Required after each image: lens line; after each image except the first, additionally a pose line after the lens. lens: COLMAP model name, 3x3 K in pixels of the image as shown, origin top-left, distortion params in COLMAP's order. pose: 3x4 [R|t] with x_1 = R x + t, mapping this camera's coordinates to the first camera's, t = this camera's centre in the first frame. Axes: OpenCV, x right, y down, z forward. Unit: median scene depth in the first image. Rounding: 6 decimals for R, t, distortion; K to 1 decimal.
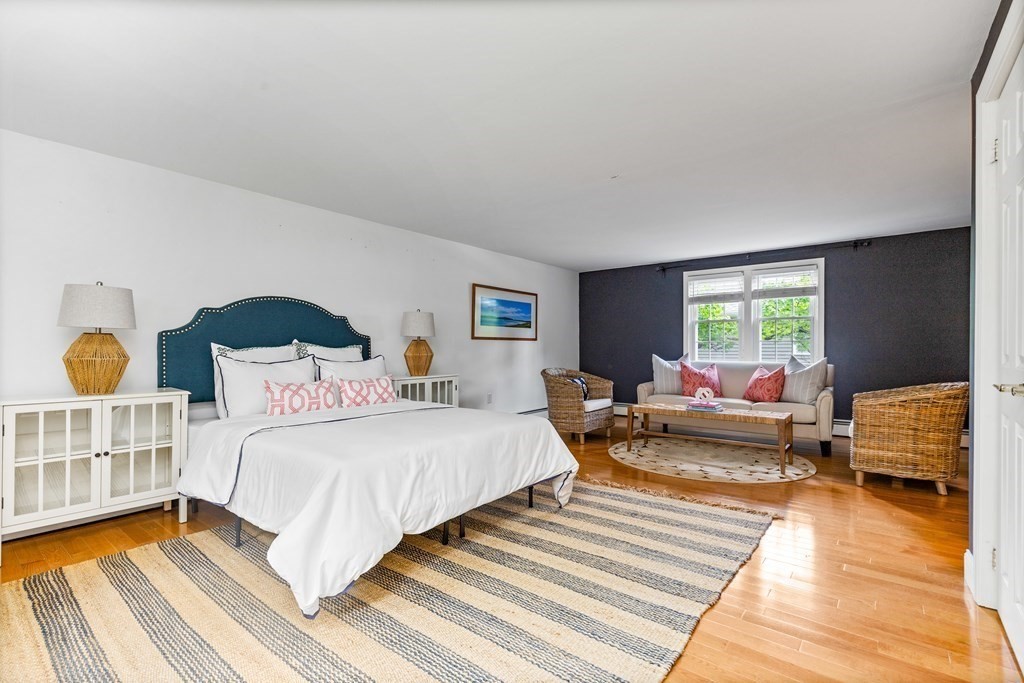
lens RADIAL K [[464.4, 0, 507.2], [0, 464.4, 347.7], [0, 0, 1]] dist [0.013902, -0.004058]
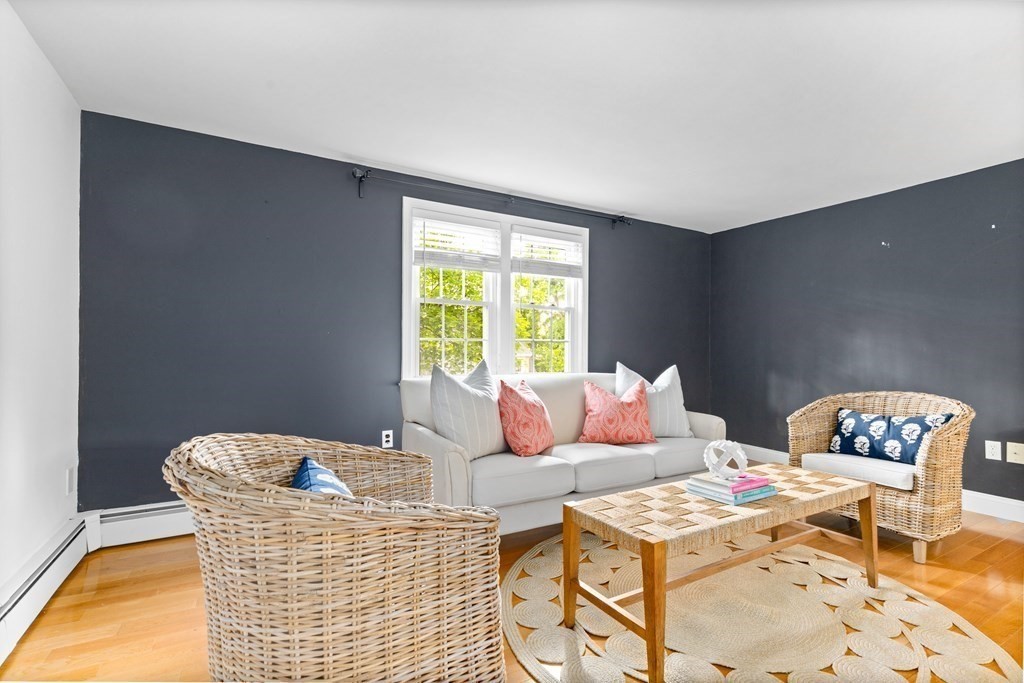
lens RADIAL K [[464.4, 0, 508.8], [0, 464.4, 348.7], [0, 0, 1]] dist [0.013902, -0.004058]
pose [[0.378905, 0.009244, 0.925389, -0.045618], [-0.004315, 0.999957, -0.008222, 0.003608], [-0.925426, -0.000877, 0.378928, 0.833910]]
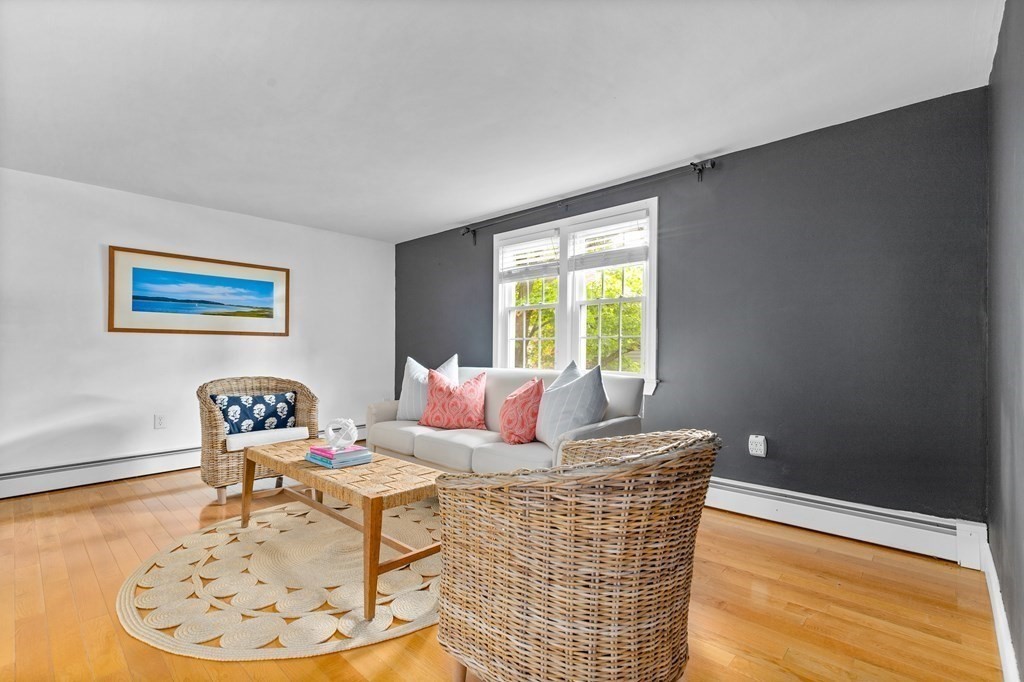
lens RADIAL K [[464.4, 0, 512.6], [0, 464.4, 348.8], [0, 0, 1]] dist [0.013902, -0.004058]
pose [[0.997203, 0.005067, -0.074571, 0.536723], [-0.005256, 0.999983, -0.002338, 0.004336], [0.074558, 0.002723, 0.997213, 0.390333]]
